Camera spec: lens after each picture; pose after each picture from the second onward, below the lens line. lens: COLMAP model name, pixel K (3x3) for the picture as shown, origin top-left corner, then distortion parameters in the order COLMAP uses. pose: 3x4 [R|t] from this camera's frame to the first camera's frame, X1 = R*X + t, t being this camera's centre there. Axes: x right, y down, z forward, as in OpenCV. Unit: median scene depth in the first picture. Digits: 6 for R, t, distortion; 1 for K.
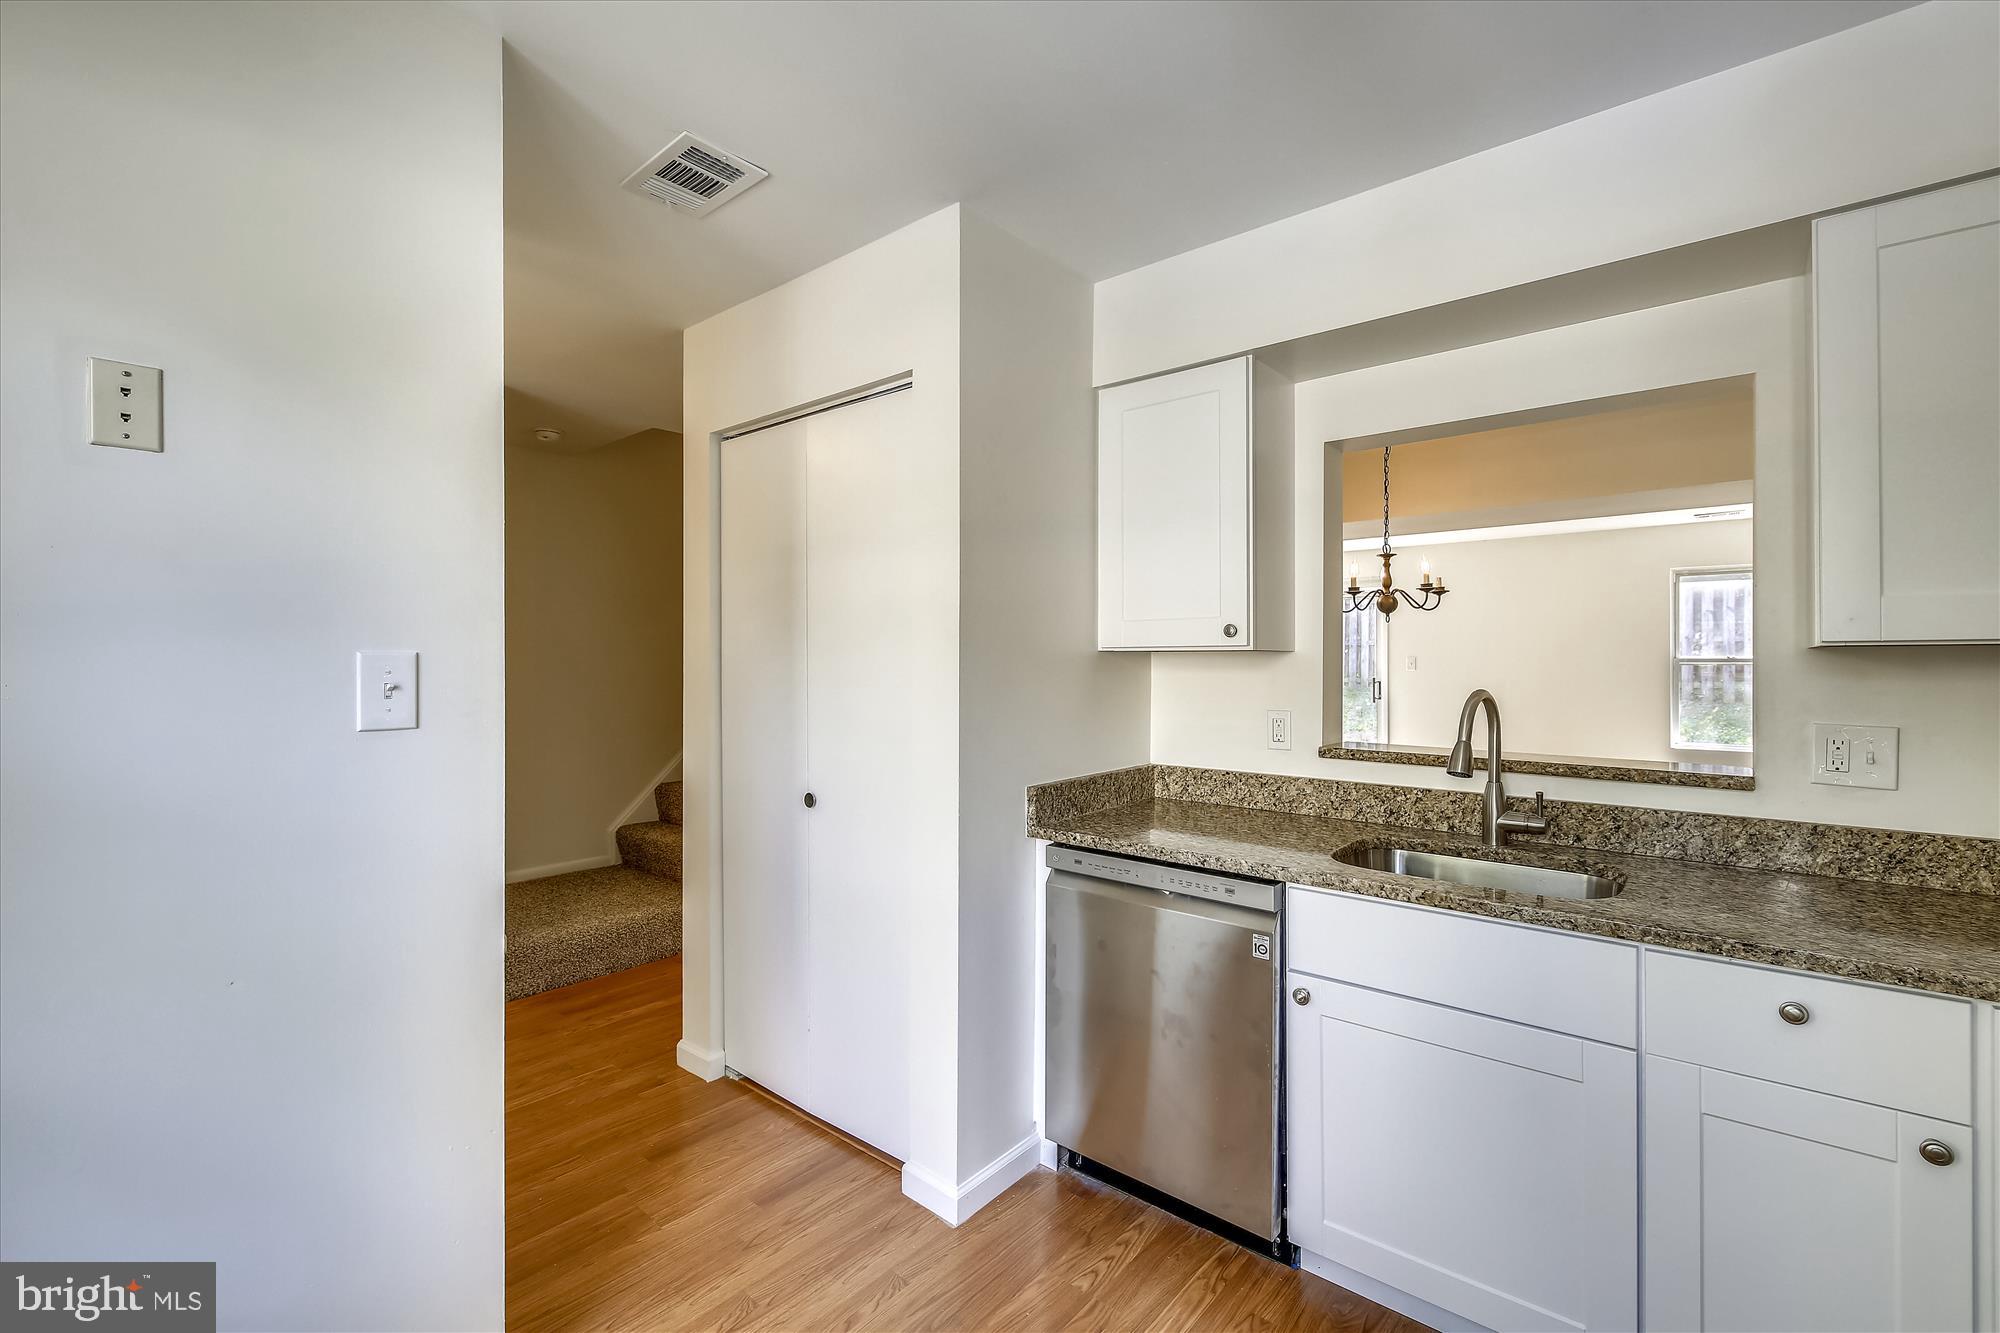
lens RADIAL K [[876.3, 0, 990.6], [0, 876.3, 662.8], [0, 0, 1]] dist [-0.000905, -0.005665]
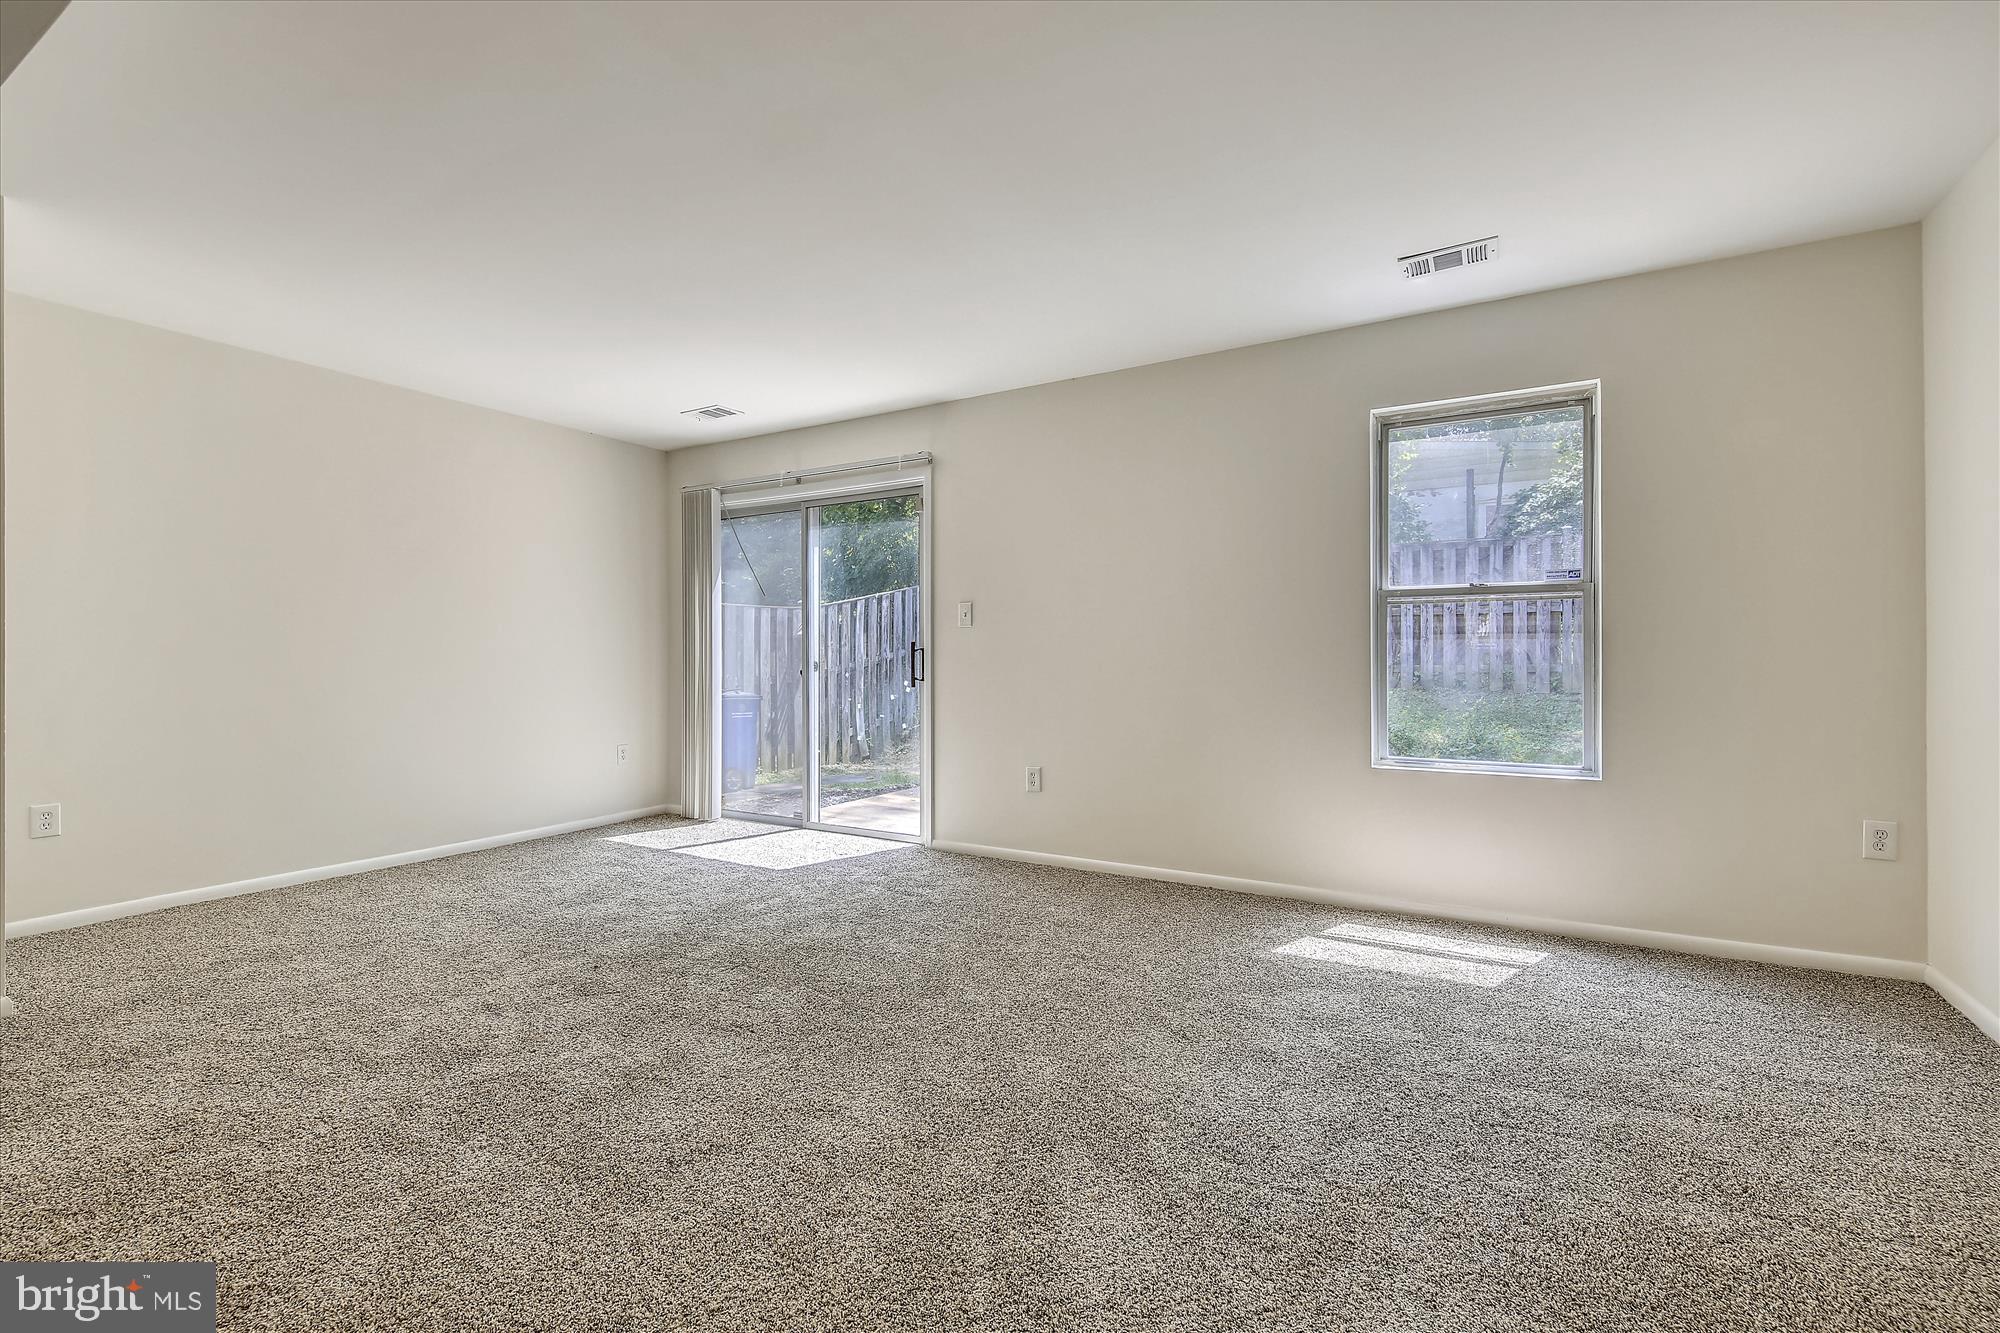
lens RADIAL K [[876.3, 0, 1006.4], [0, 876.3, 663.6], [0, 0, 1]] dist [-0.000905, -0.005665]
pose [[0.983368, -0.001115, 0.181621, 1.378088], [0.001103, 0.999999, 0.000169, 0.106091], [-0.181621, 0.000034, 0.983369, 1.558583]]
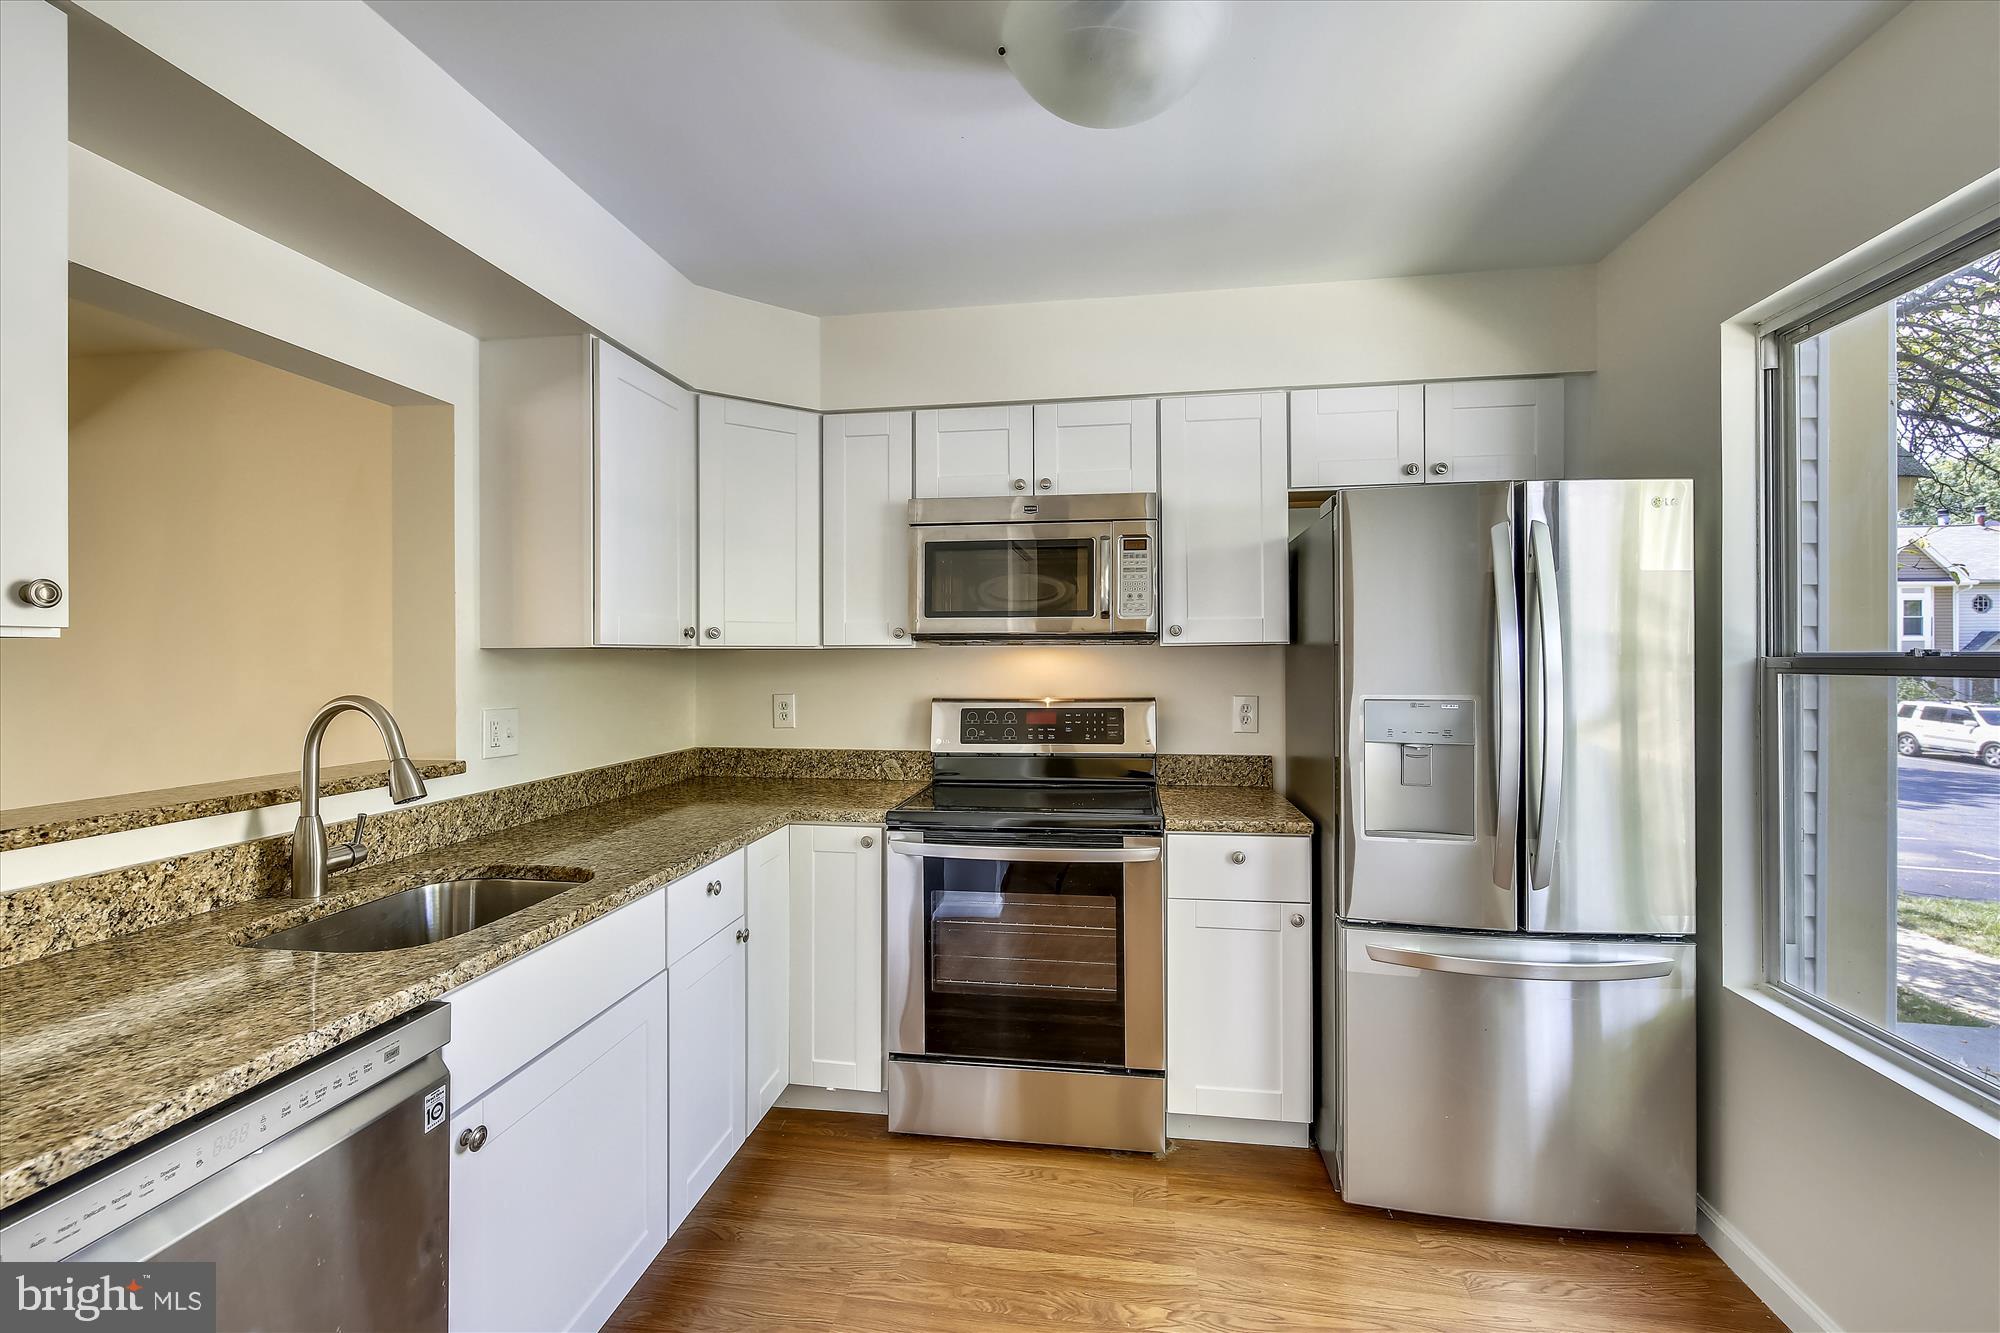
lens RADIAL K [[876.3, 0, 1001.4], [0, 876.3, 652.1], [0, 0, 1]] dist [-0.000905, -0.005665]
pose [[-0.530882, 0.002972, 0.847441, -0.356209], [0.007364, 0.999972, 0.001106, -0.004753], [-0.847414, 0.006828, -0.530889, 0.780275]]
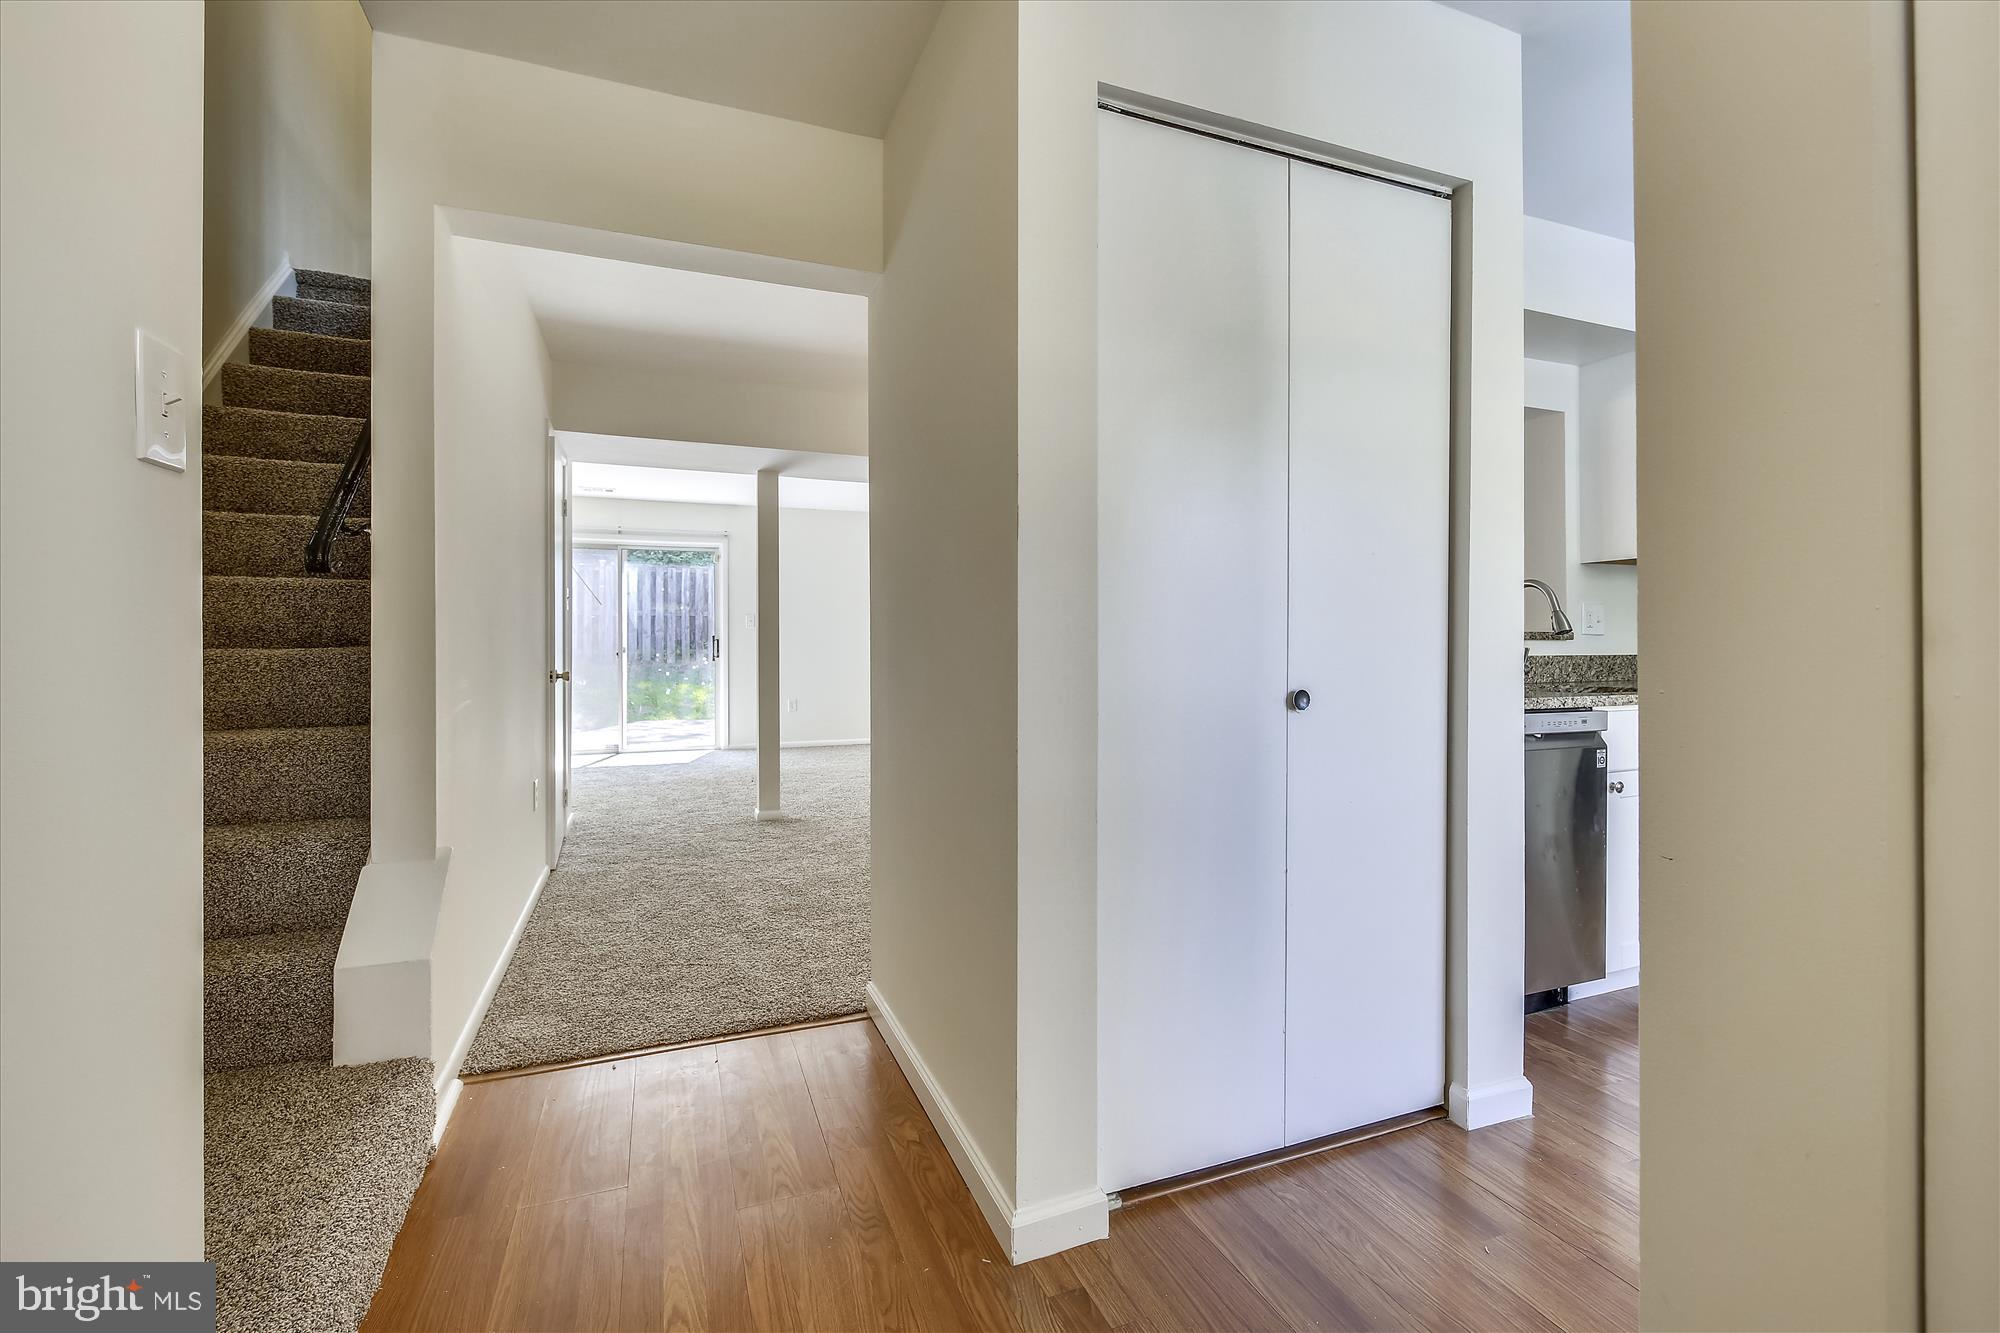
lens RADIAL K [[876.3, 0, 987.8], [0, 876.3, 645.6], [0, 0, 1]] dist [-0.000905, -0.005665]
pose [[0.461813, 0.000152, 0.886977, -1.010459], [0.007643, 0.999962, -0.004151, 0.121157], [-0.886944, 0.008696, 0.461795, 0.956608]]
